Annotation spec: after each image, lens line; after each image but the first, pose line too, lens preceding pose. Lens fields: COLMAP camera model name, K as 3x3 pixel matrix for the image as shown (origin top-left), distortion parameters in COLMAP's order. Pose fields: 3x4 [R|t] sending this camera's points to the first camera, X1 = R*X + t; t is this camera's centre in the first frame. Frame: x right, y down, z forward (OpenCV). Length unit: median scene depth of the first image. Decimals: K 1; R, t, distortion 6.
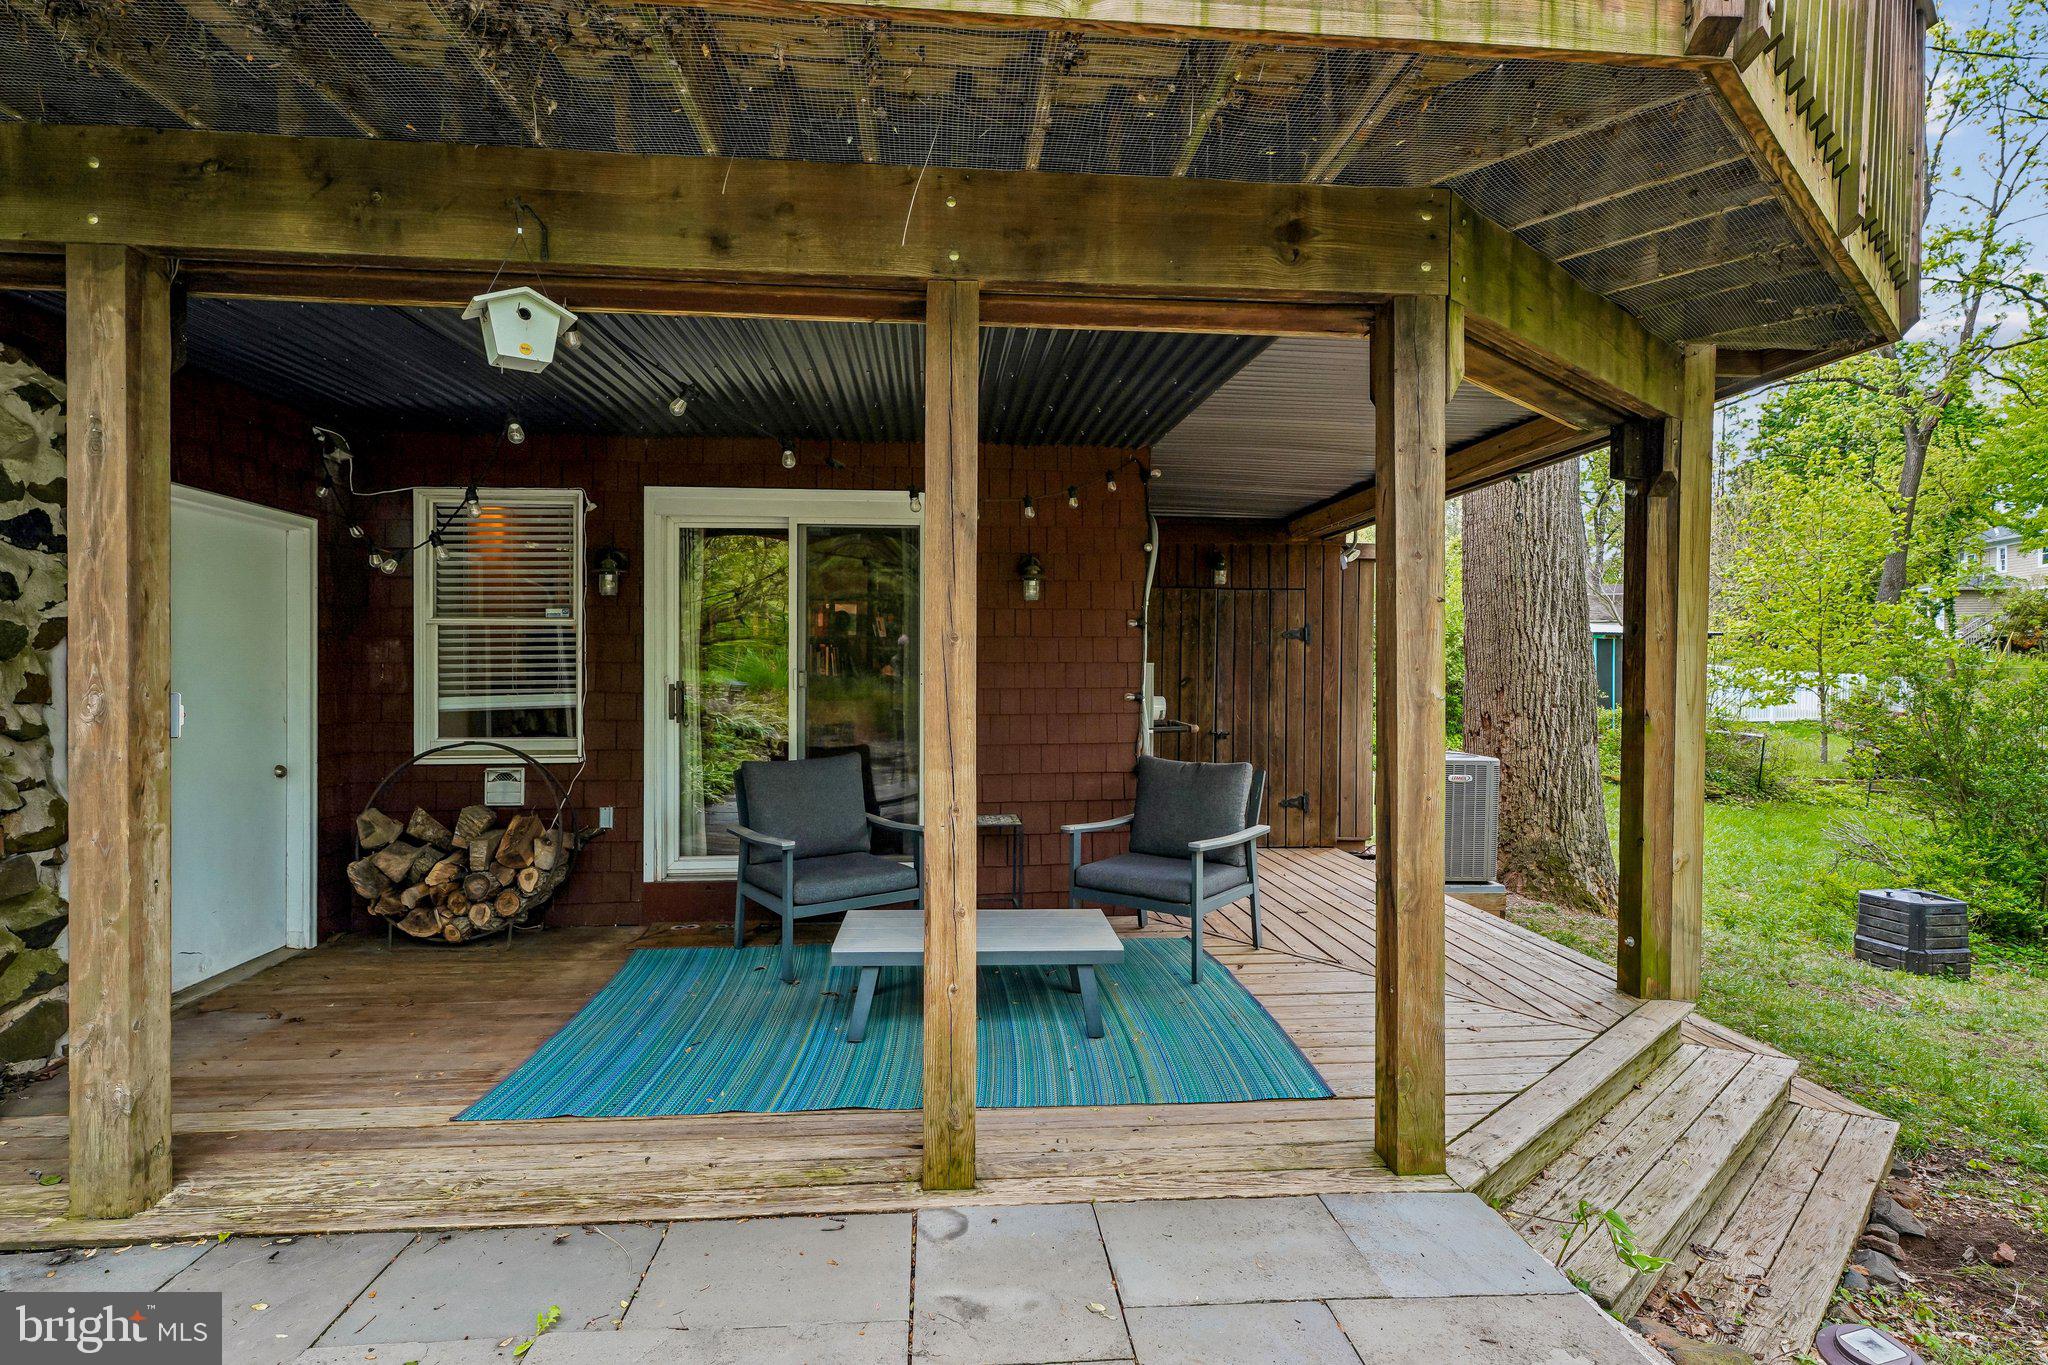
lens RADIAL K [[992.3, 0, 1019.8], [0, 992.3, 686.5], [0, 0, 1]] dist [0.002174, -0.004178]
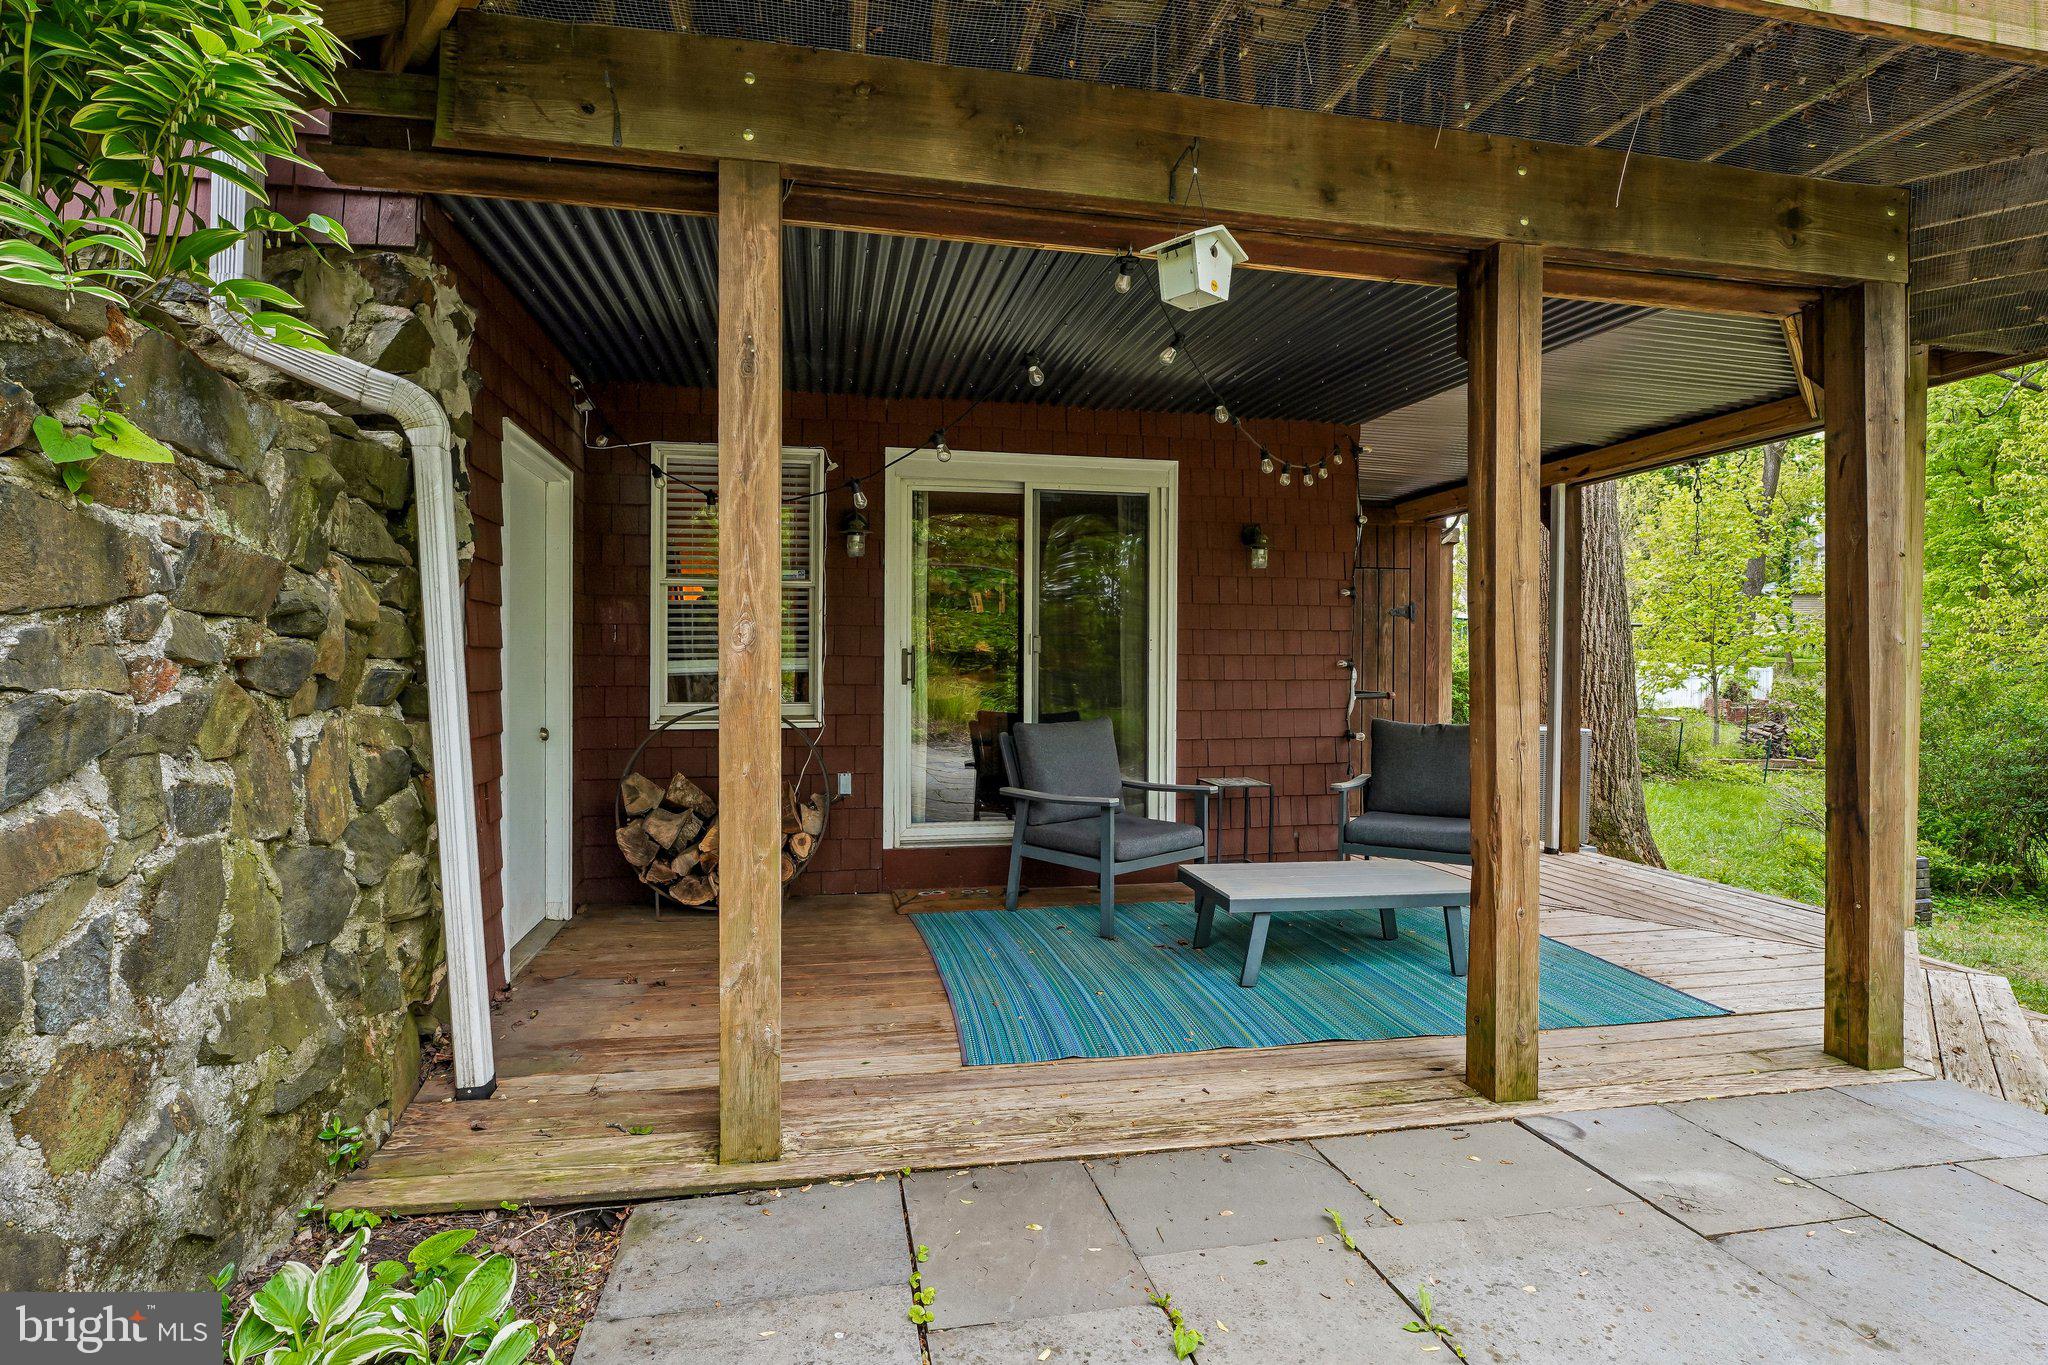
lens RADIAL K [[992.3, 0, 1041.1], [0, 992.3, 674.0], [0, 0, 1]] dist [0.002174, -0.004178]
pose [[0.993439, 0.002566, 0.114331, -0.667460], [-0.002162, 0.999991, -0.003656, 0.053515], [-0.114340, 0.003385, 0.993436, 0.002218]]
